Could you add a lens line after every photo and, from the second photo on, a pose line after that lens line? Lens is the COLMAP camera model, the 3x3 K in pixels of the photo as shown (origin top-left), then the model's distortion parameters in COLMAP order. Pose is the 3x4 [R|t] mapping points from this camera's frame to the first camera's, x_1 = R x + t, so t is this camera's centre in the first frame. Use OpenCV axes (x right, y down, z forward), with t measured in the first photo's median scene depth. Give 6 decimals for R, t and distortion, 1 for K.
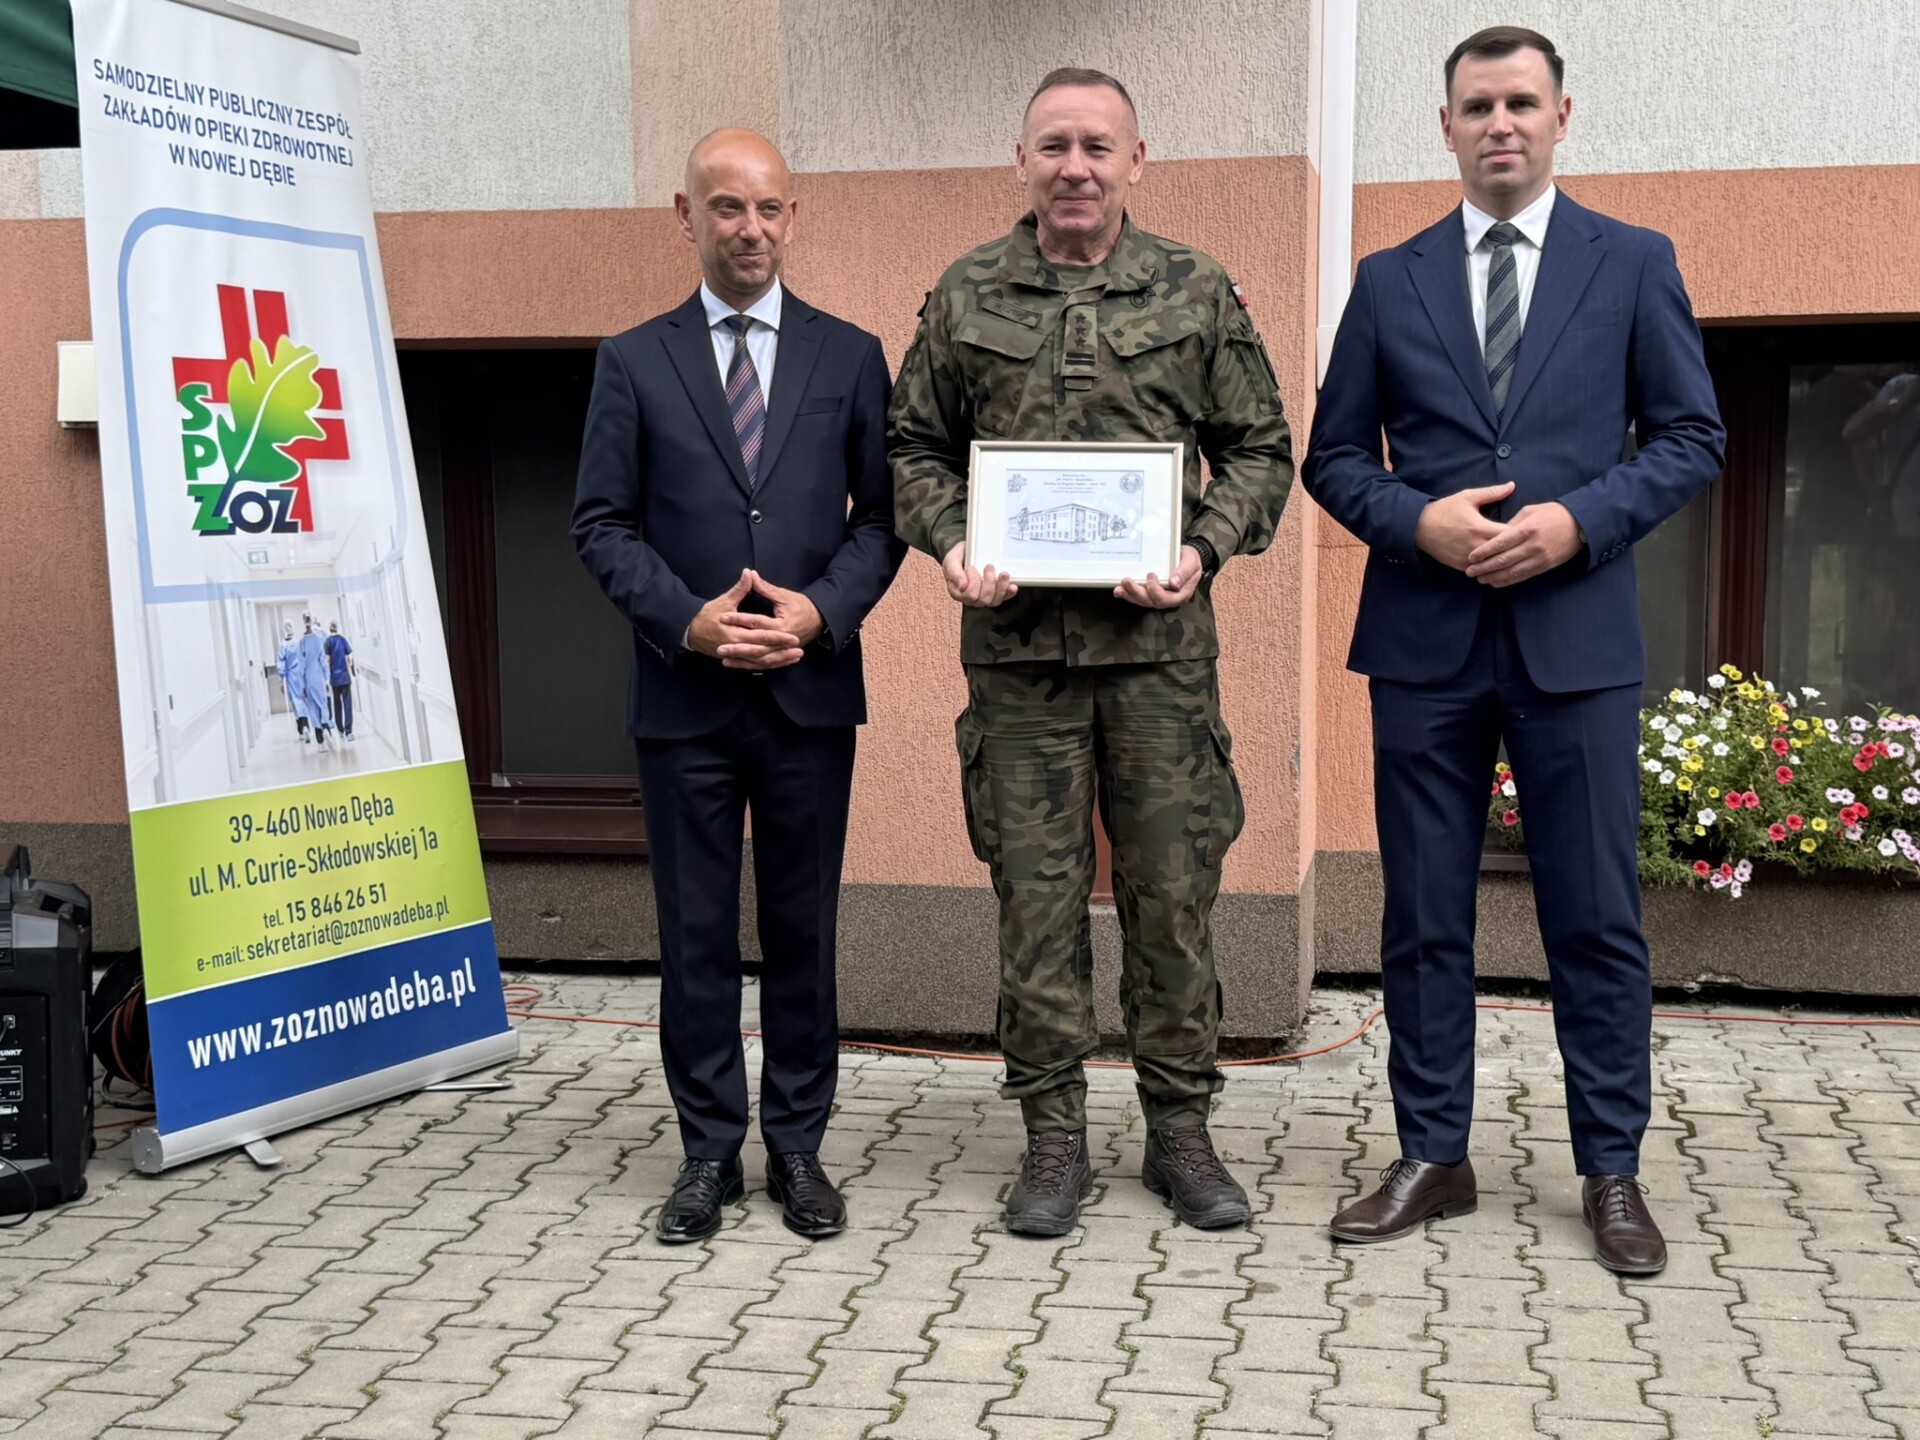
lens RADIAL K [[2444.3, 0, 966.3], [0, 2444.3, 735.5], [0, 0, 1]] dist [0.110753, 0.000000]
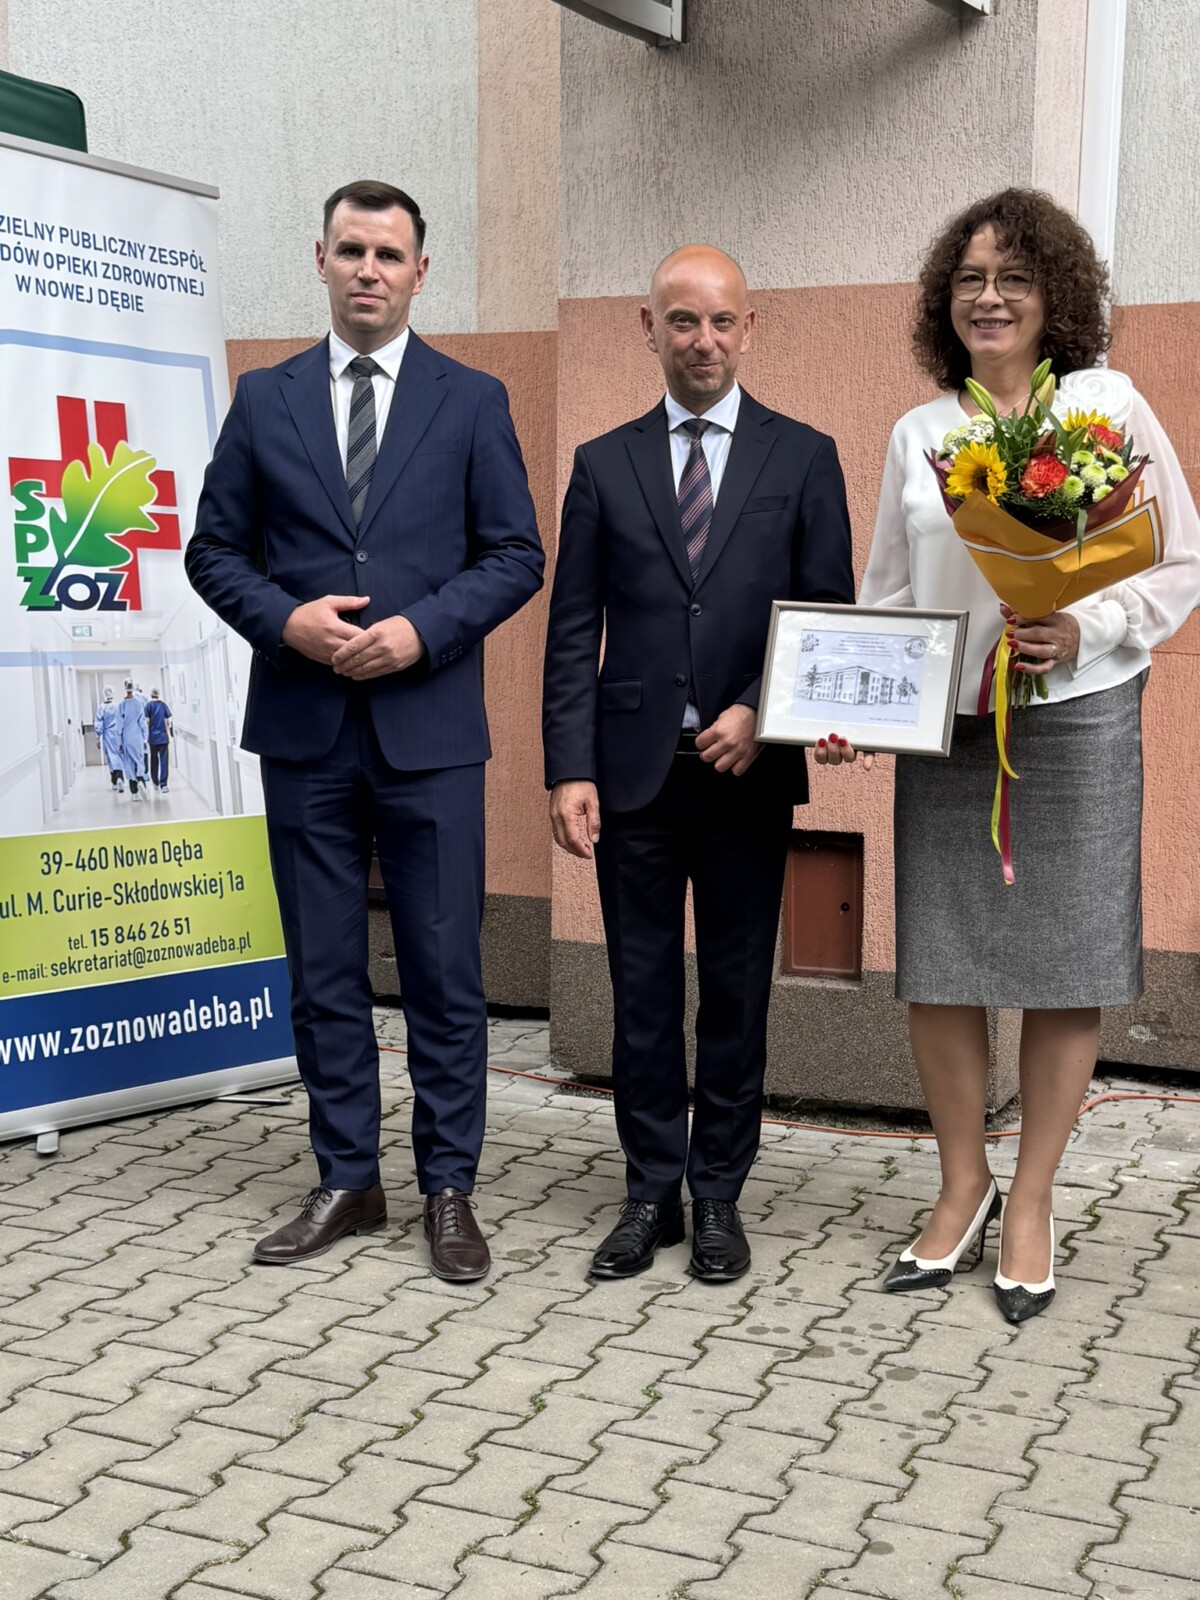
lens RADIAL K [[2141.1, 0, 601.4], [0, 2141.1, 801.0], [0, 0, 1]] dist [0.130633, 0.000000]
pose [[0.973381, 0.046984, -0.224328, 0.177898], [-0.048128, 0.998841, 0.000370, -0.004216], [0.224085, 0.010436, 0.974514, 0.062229]]
